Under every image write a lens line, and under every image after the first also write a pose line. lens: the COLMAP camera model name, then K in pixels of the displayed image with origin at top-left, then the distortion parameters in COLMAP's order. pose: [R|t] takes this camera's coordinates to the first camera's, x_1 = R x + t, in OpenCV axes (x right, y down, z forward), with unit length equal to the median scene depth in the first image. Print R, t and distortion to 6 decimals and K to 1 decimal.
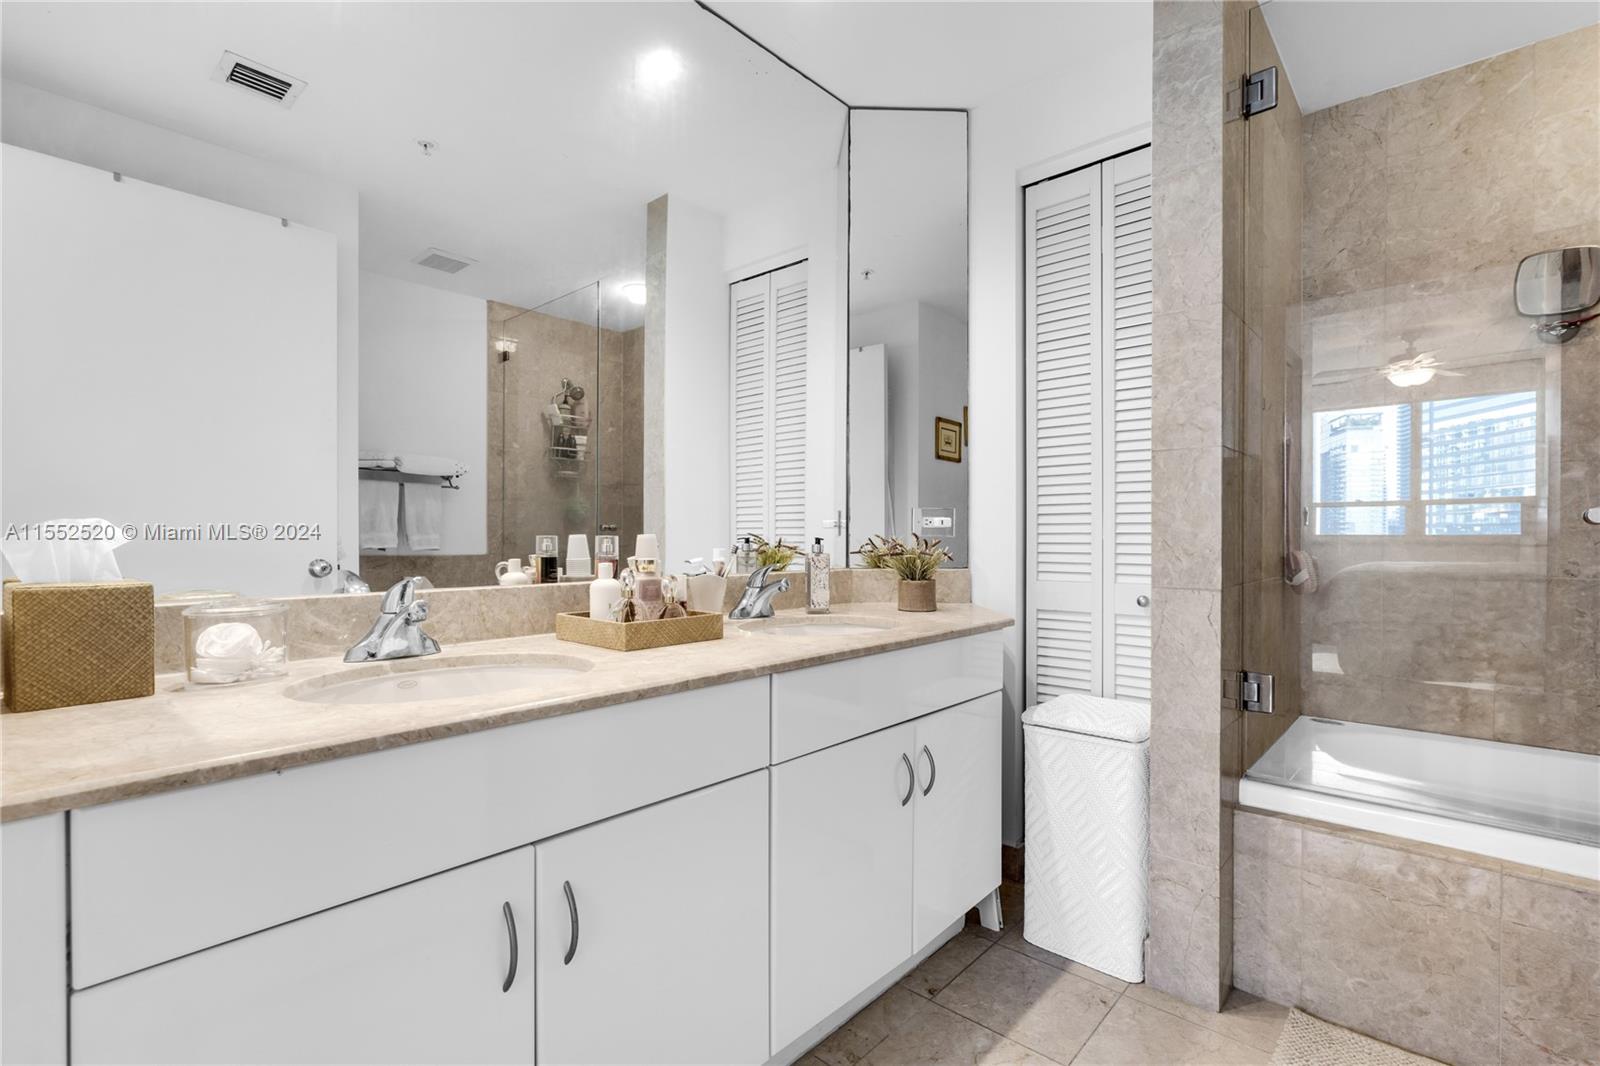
lens RADIAL K [[737.3, 0, 790.4], [0, 737.3, 536.9], [0, 0, 1]] dist [0.002811, 0.000285]
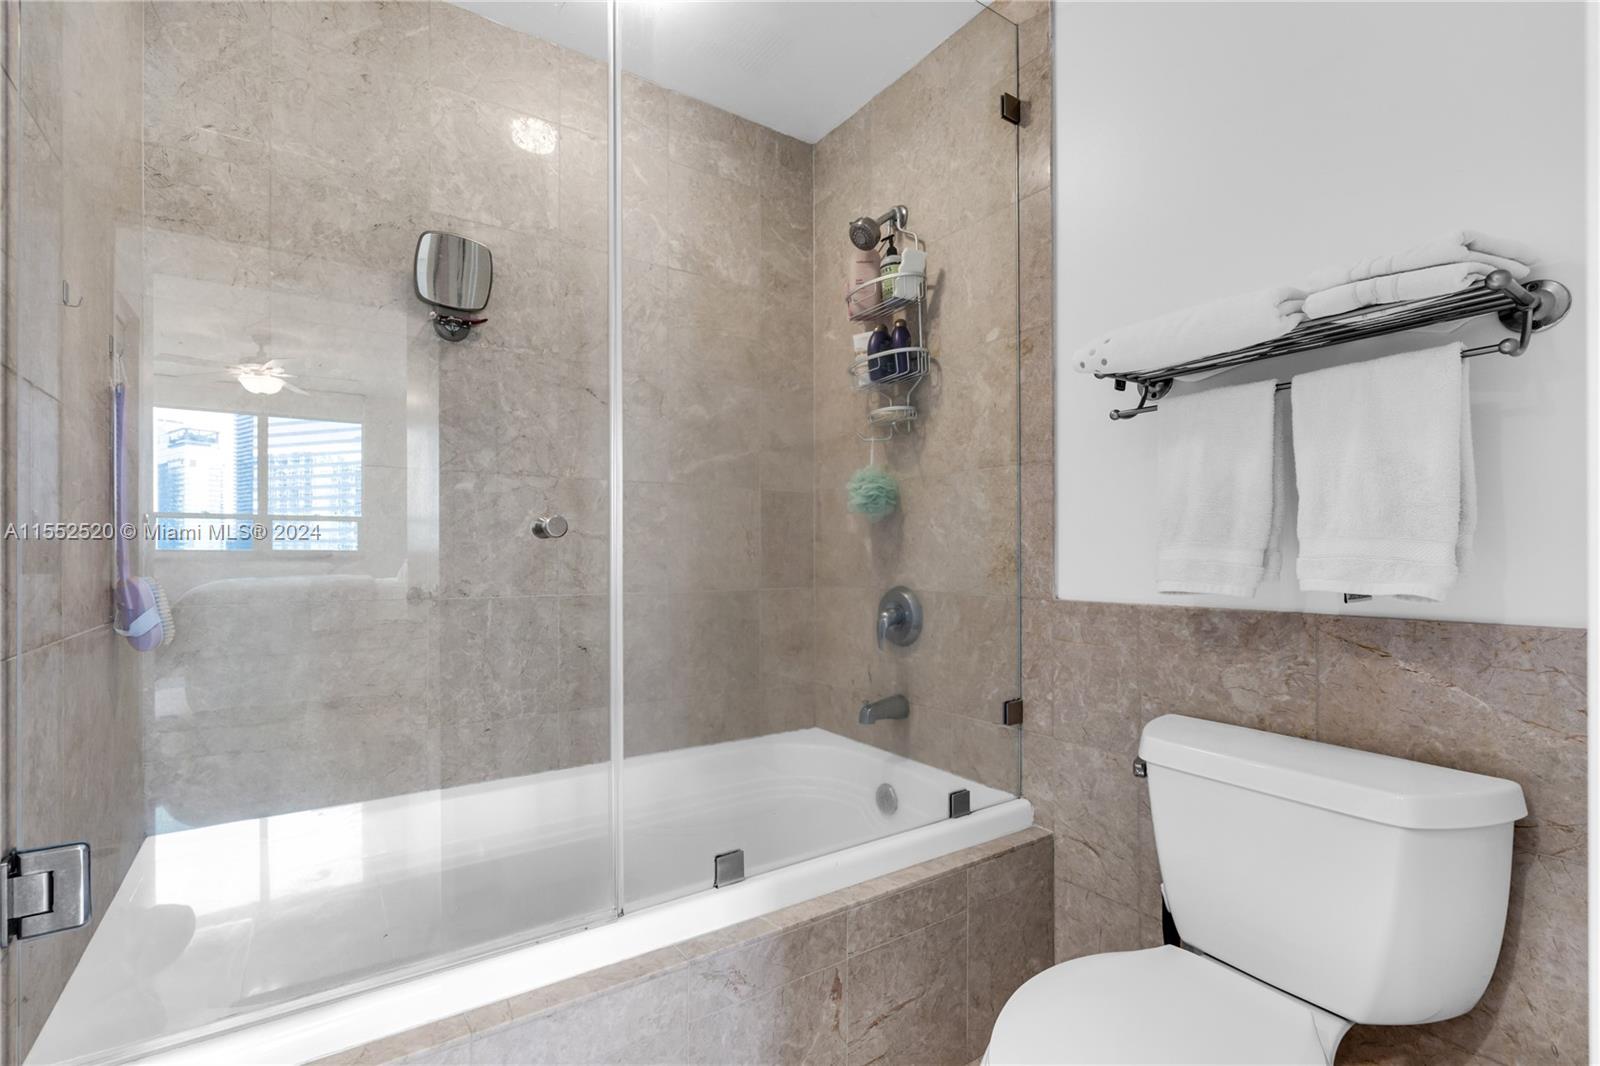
lens RADIAL K [[742.6, 0, 808.4], [0, 742.6, 541.6], [0, 0, 1]] dist [-0.001136, -0.000382]
pose [[0.227654, 0.003009, 0.973737, 0.217394], [0.009267, 0.999943, -0.005256, -0.004933], [-0.973698, 0.010220, 0.227613, 0.321681]]
